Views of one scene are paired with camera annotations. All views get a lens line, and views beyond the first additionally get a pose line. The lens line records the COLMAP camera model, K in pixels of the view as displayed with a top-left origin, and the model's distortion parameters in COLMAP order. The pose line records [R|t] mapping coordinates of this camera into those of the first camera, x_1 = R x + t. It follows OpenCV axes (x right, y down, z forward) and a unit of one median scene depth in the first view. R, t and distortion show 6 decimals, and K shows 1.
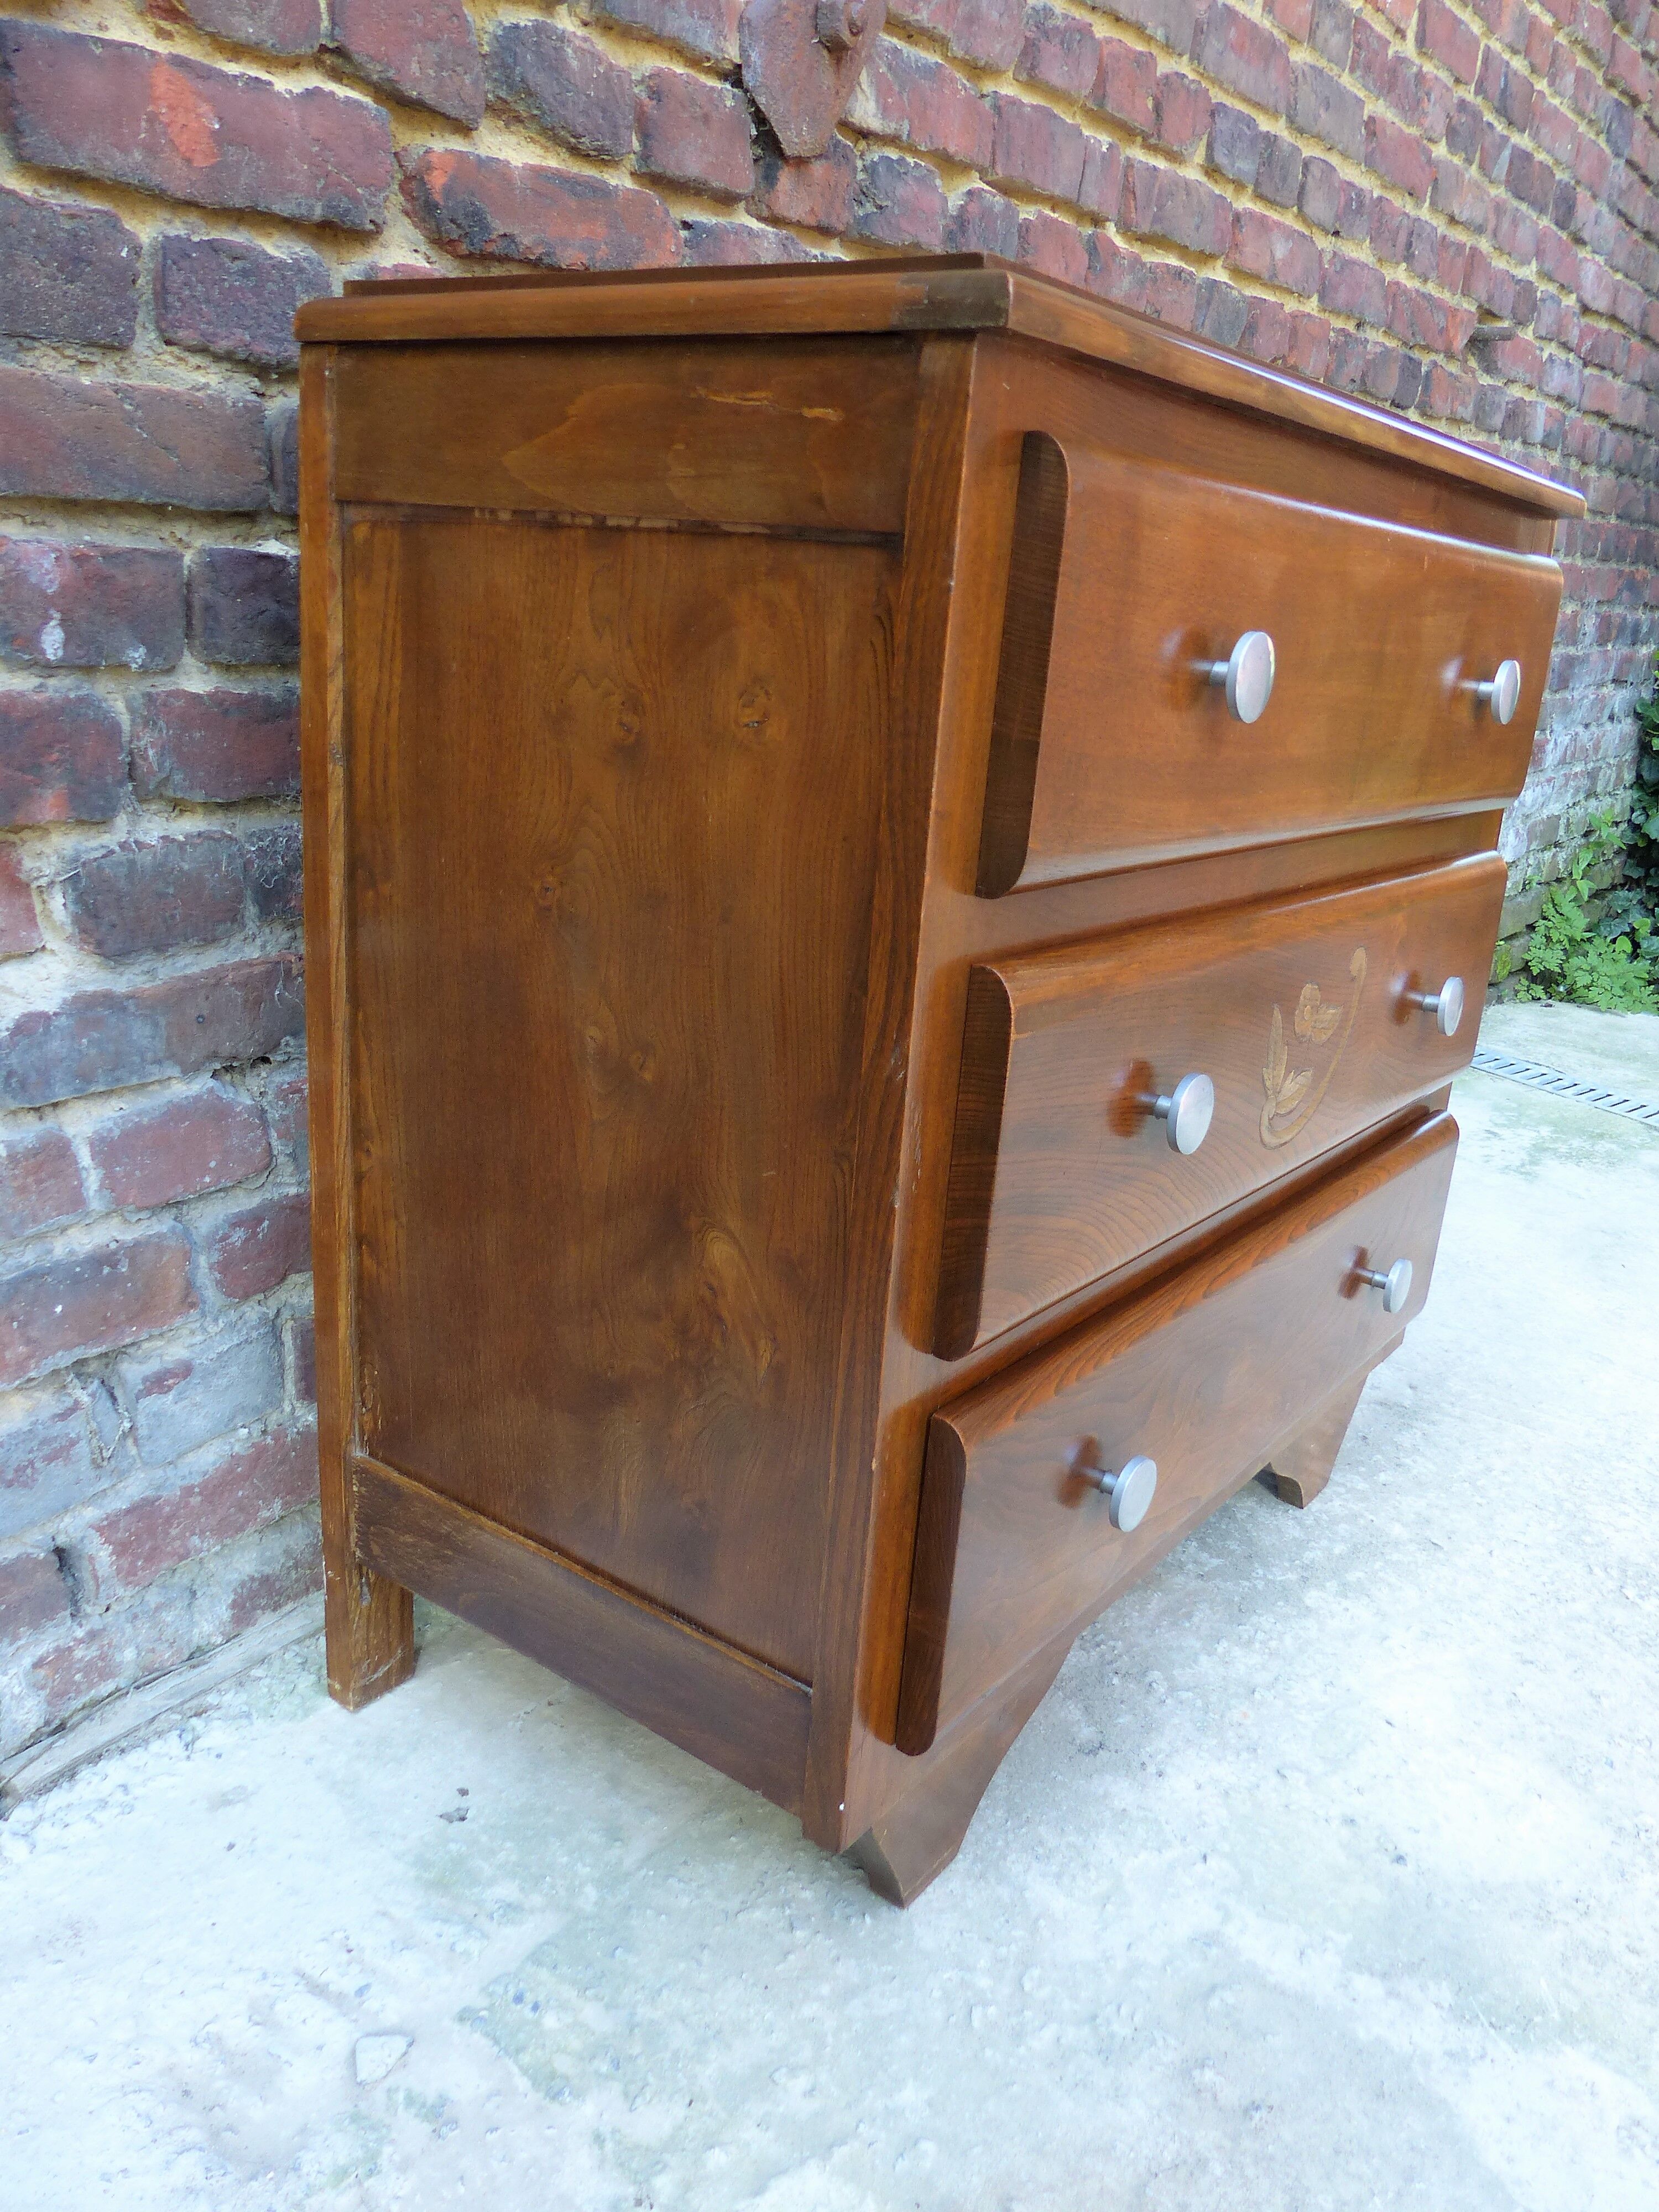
lens RADIAL K [[1692.5, 0, 852.8], [0, 1692.5, 1117.0], [0, 0, 1]] dist [-0.030236, 0.024932]
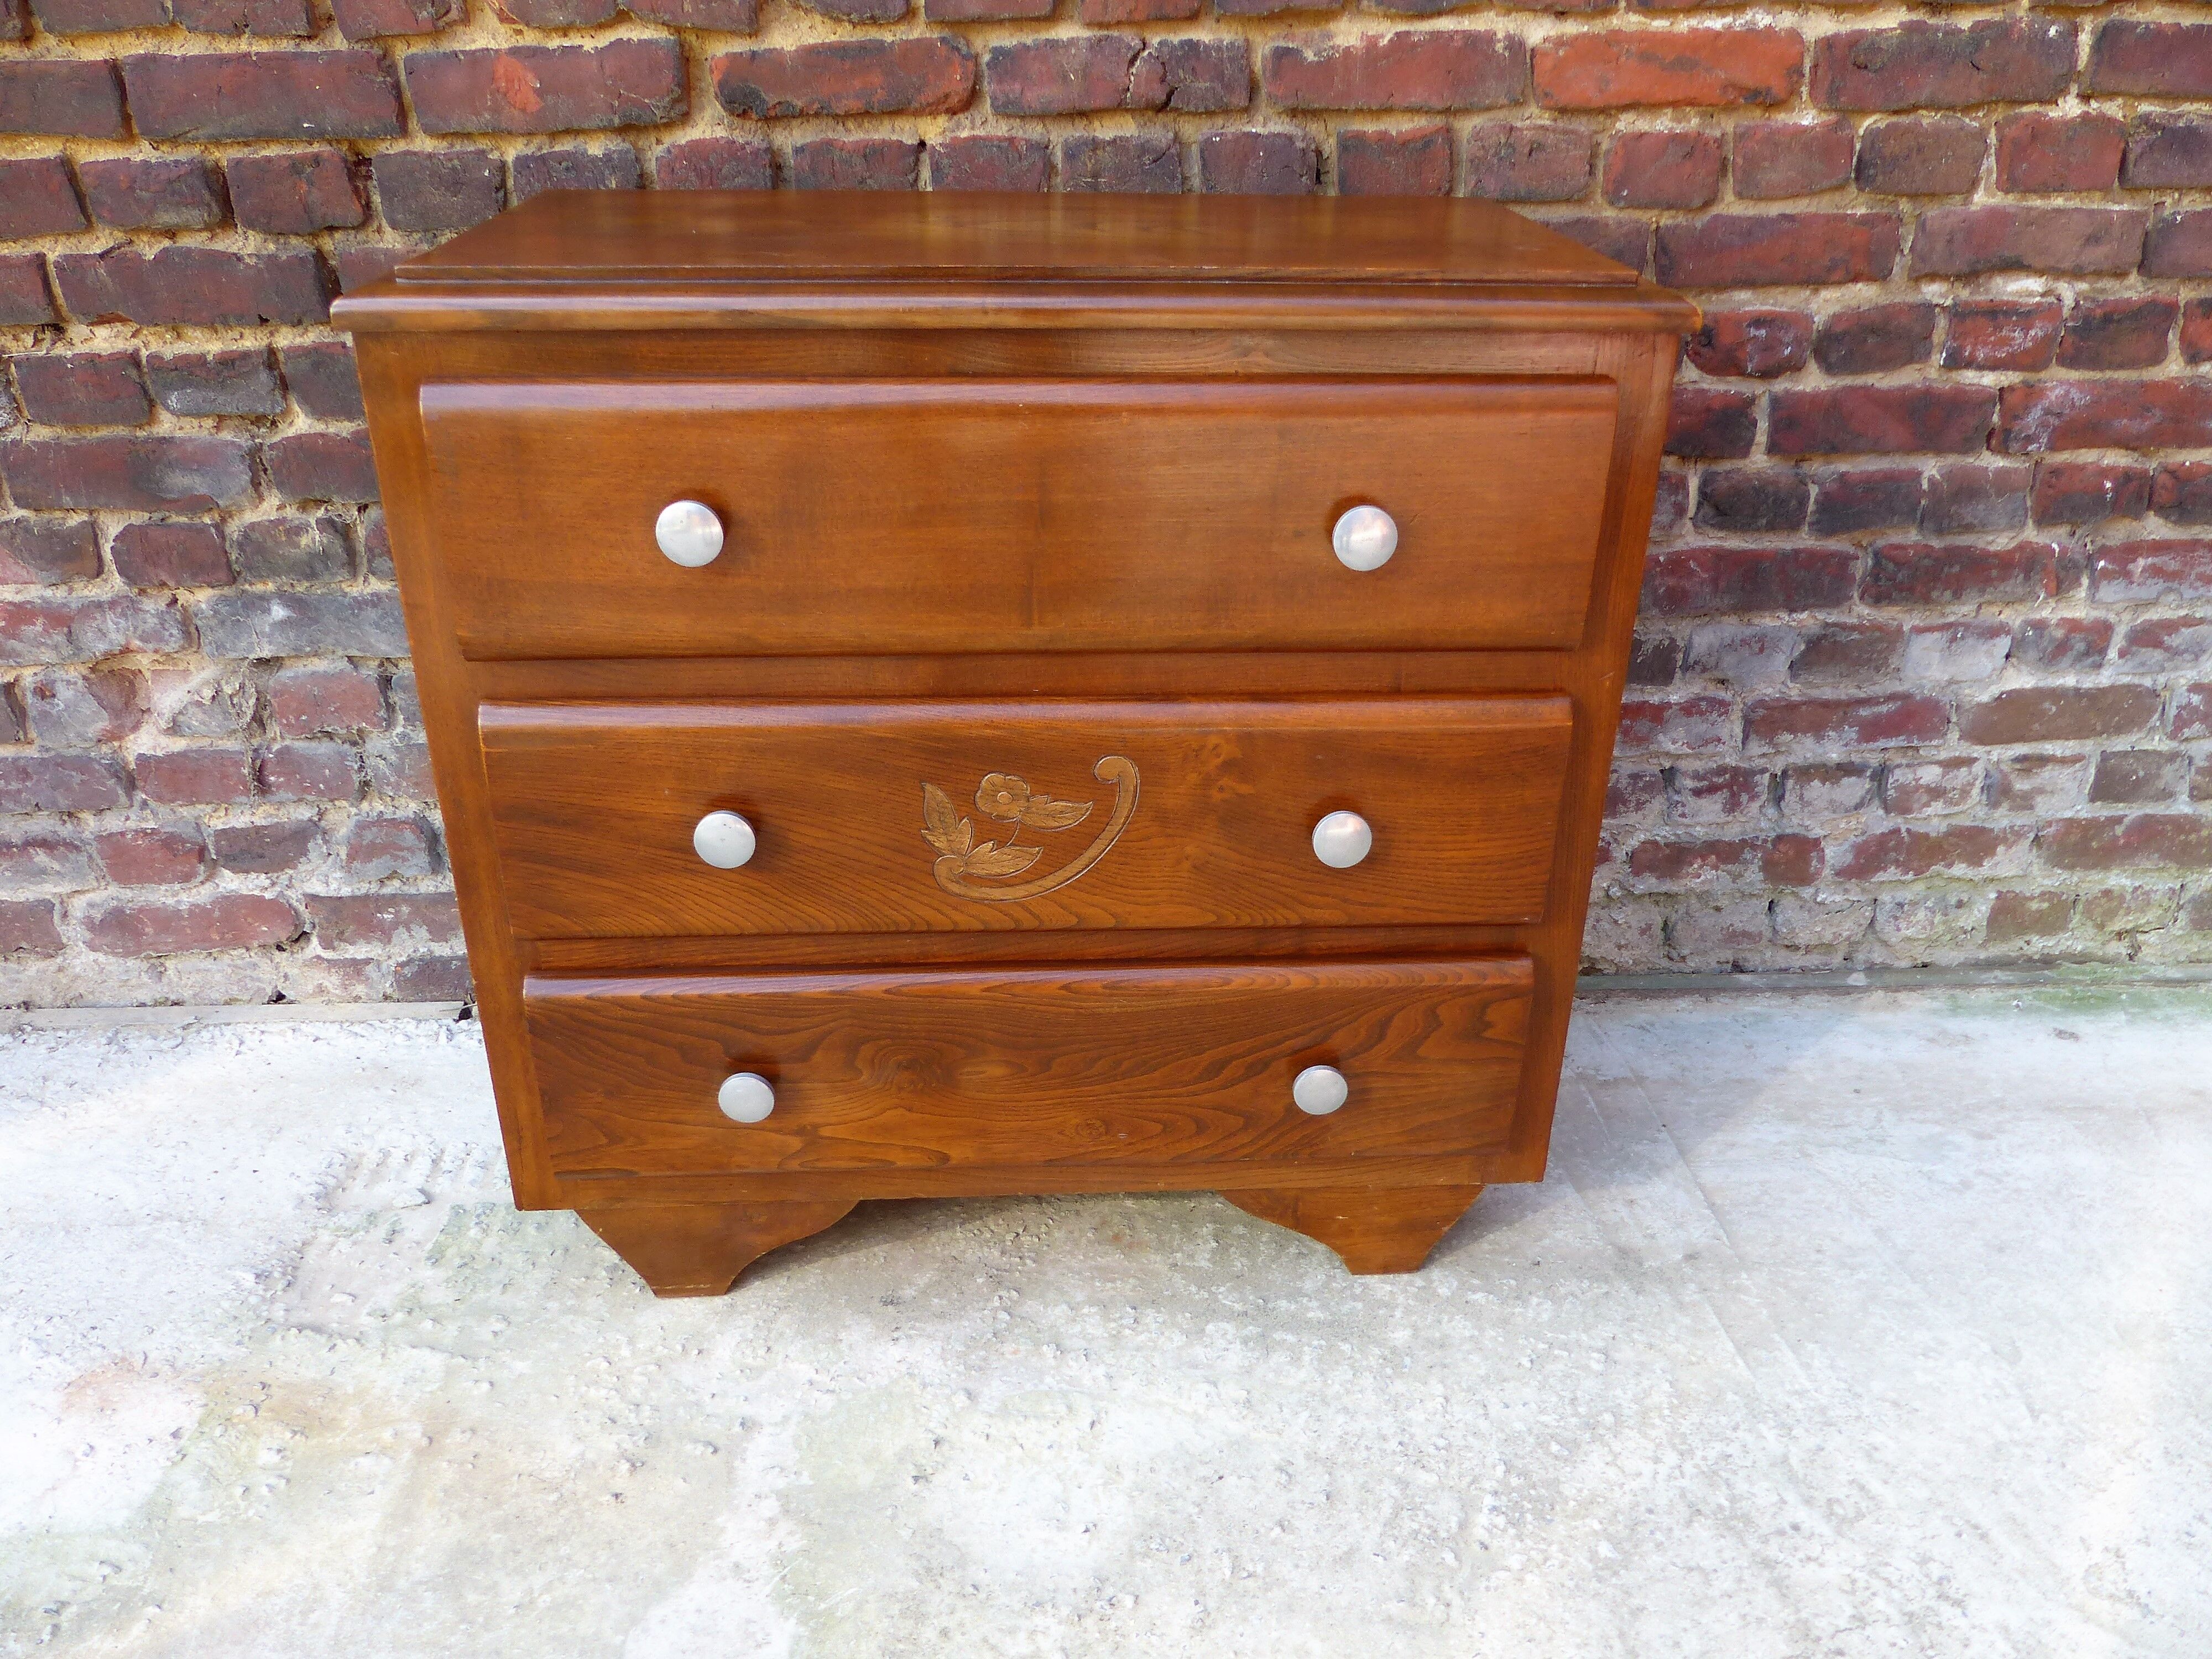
lens RADIAL K [[1692.5, 0, 1117.4], [0, 1692.5, 854.3], [0, 0, 1]] dist [-0.030236, 0.024932]
pose [[0.636937, 0.295901, -0.711866, 1.237456], [-0.194884, 0.955213, 0.222682, -0.320035], [0.745876, -0.003103, 0.666077, 0.303372]]
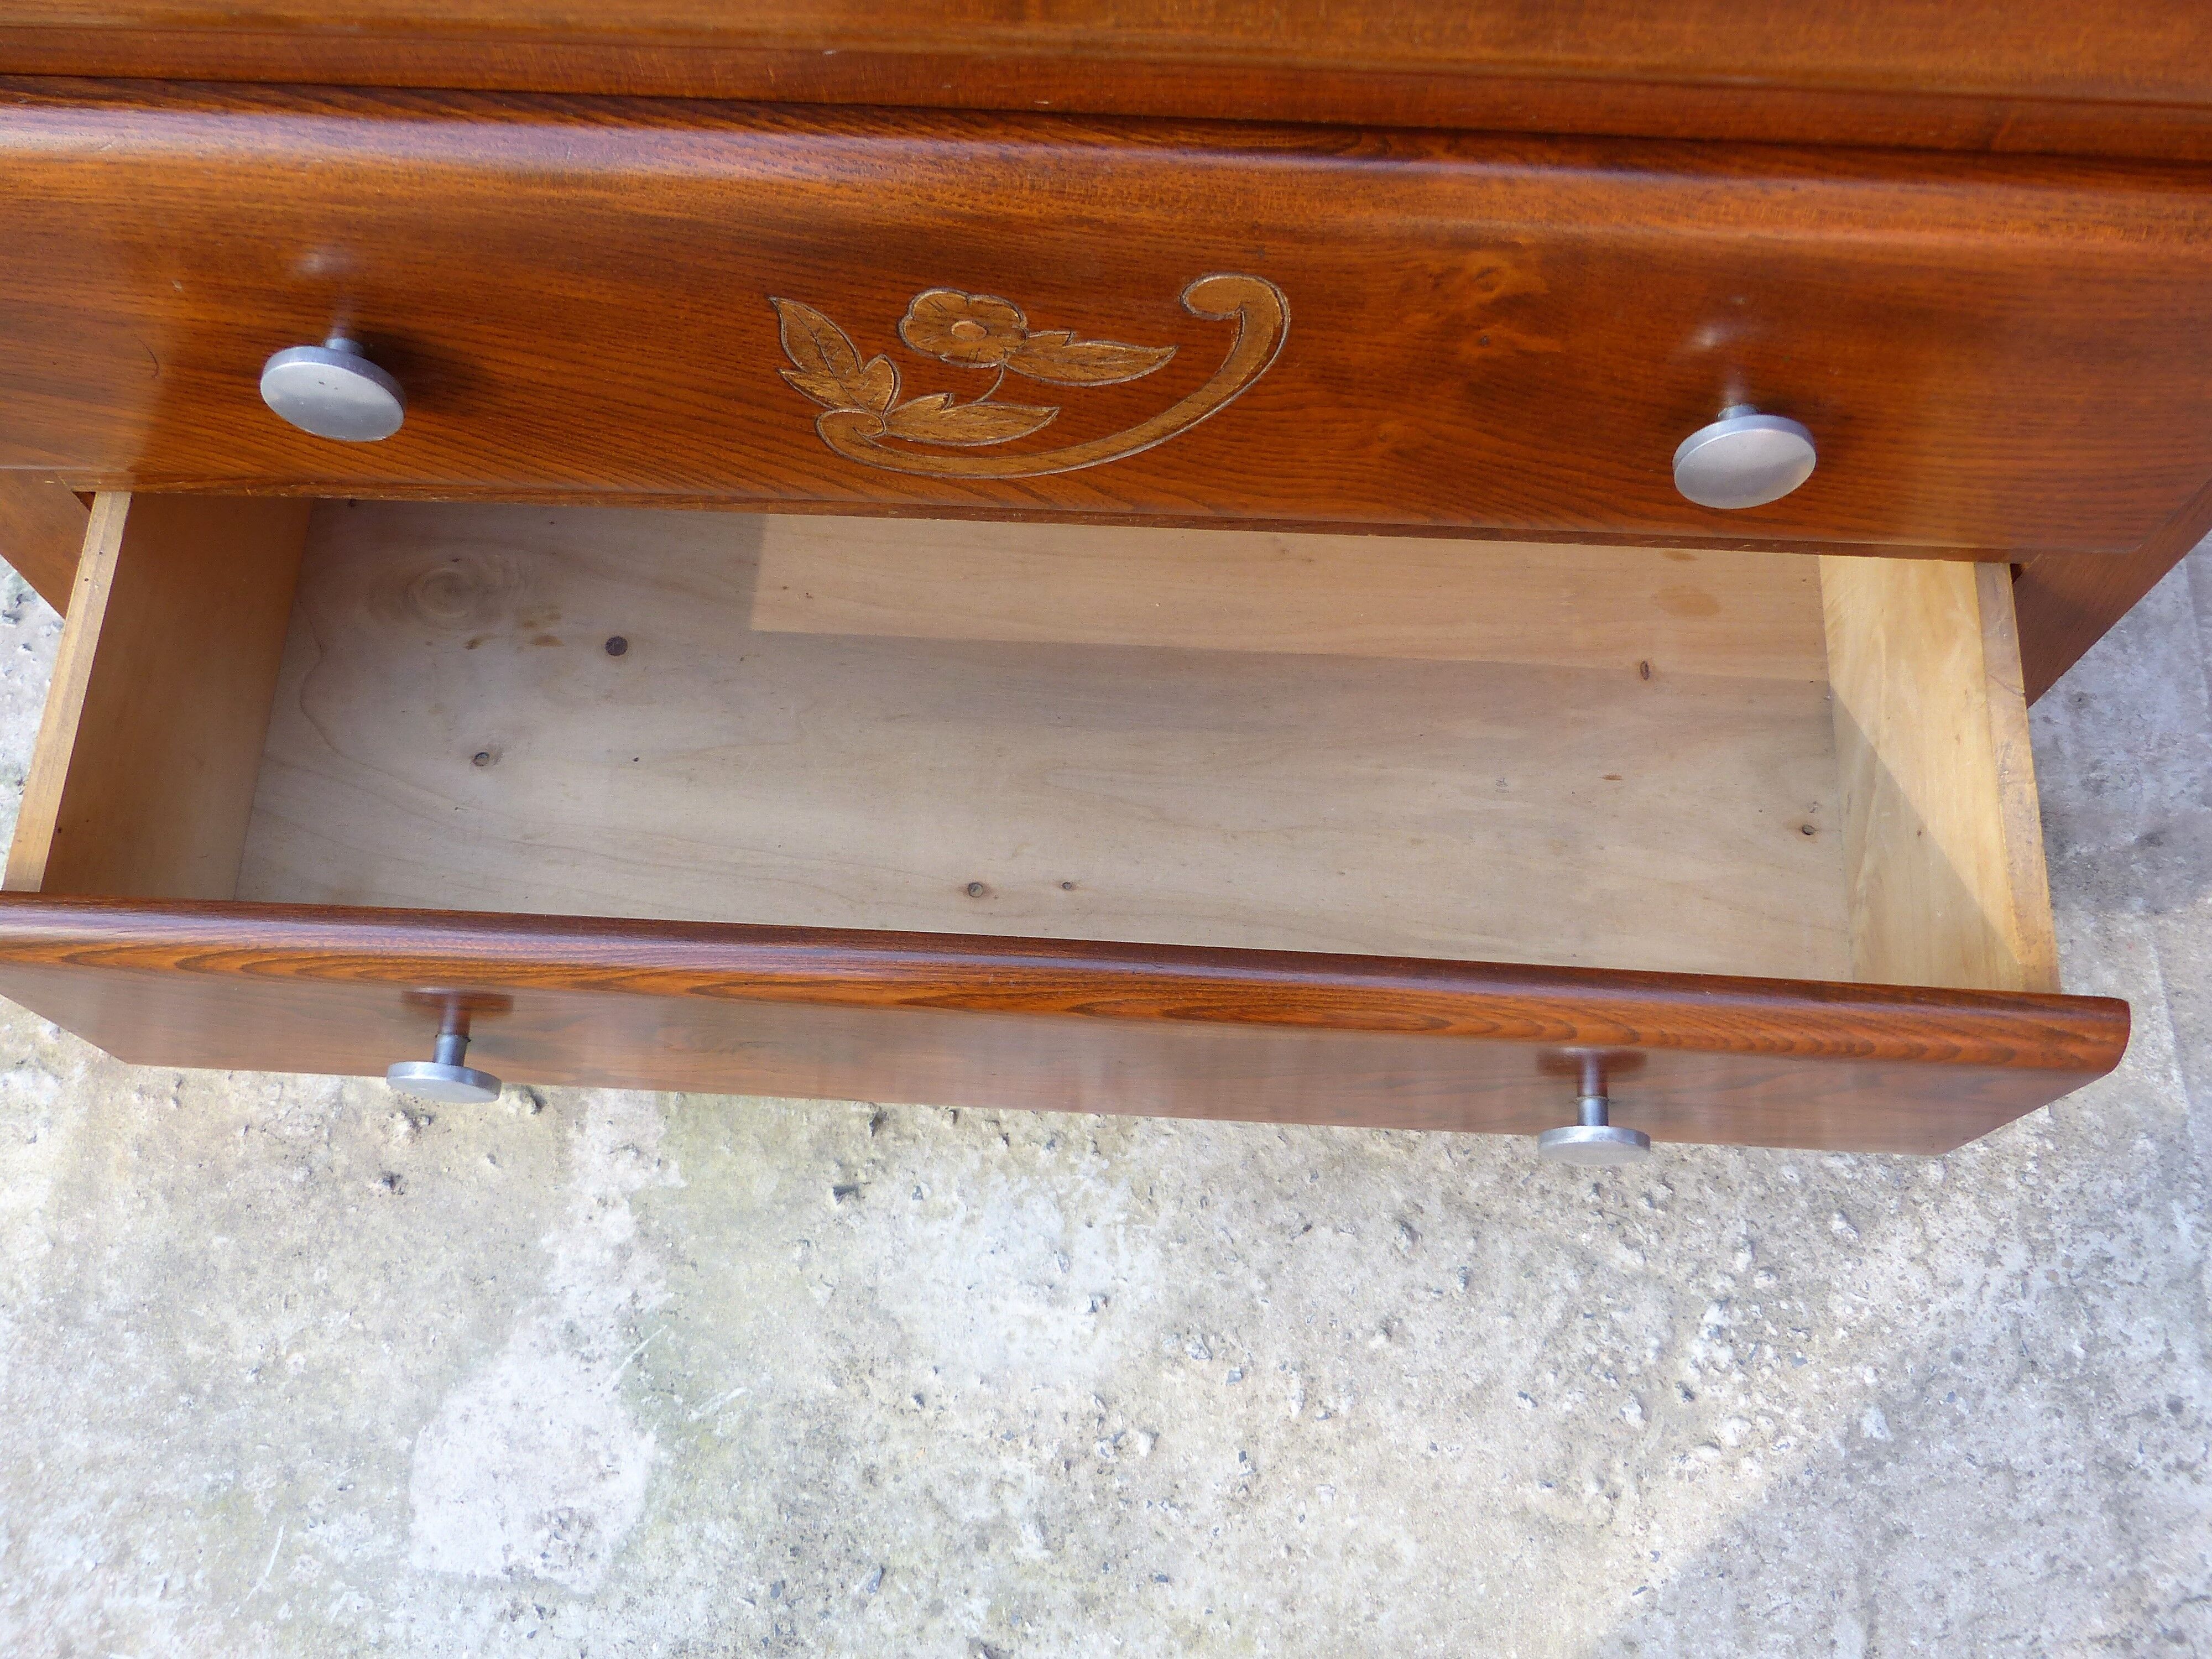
lens RADIAL K [[2061.1, 0, 1099.3], [0, 2061.1, 839.7], [0, 0, 1]] dist [-0.020845, 0.000000]
pose [[0.554829, 0.749398, -0.361342, 0.662381], [-0.215972, 0.549170, 0.807322, -0.506388], [0.803443, -0.369886, 0.466545, 0.743961]]
